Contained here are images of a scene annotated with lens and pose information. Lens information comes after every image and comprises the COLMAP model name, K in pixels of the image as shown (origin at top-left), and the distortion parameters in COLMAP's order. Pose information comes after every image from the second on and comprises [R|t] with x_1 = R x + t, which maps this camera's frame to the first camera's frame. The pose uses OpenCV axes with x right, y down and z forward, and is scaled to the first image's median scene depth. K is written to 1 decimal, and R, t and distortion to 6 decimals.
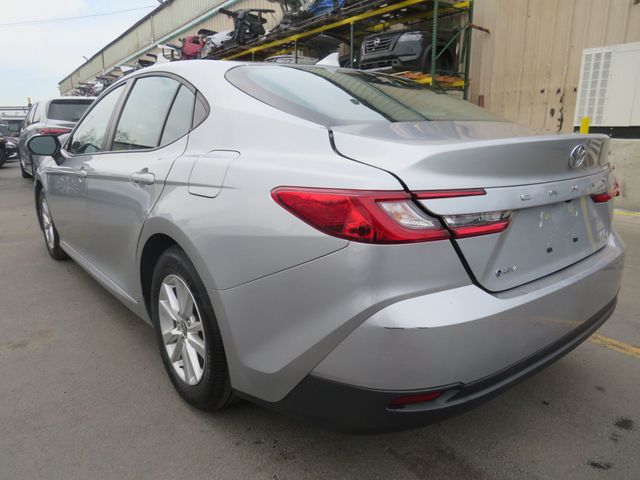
lens RADIAL K [[469.5, 0, 318.1], [0, 469.5, 240.8], [0, 0, 1]] dist [-0.035978, 0.030105]
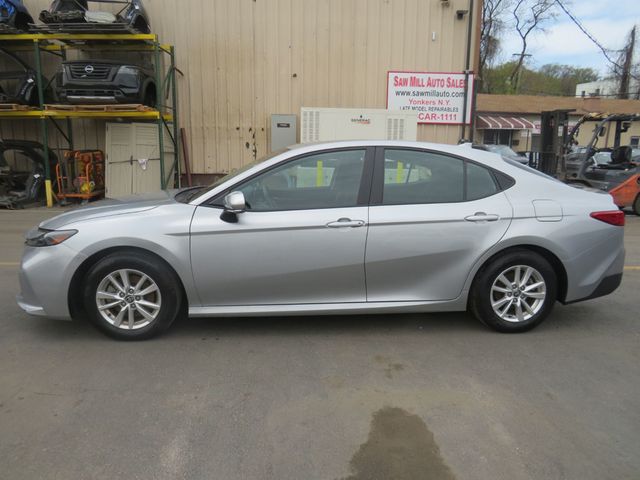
lens RADIAL K [[469.5, 0, 317.7], [0, 469.5, 237.7], [0, 0, 1]] dist [-0.035978, 0.030105]
pose [[0.552720, -0.148313, 0.820064, -0.484734], [0.175638, 0.982665, 0.059340, -0.061205], [-0.814648, 0.111236, 0.569188, 0.113673]]
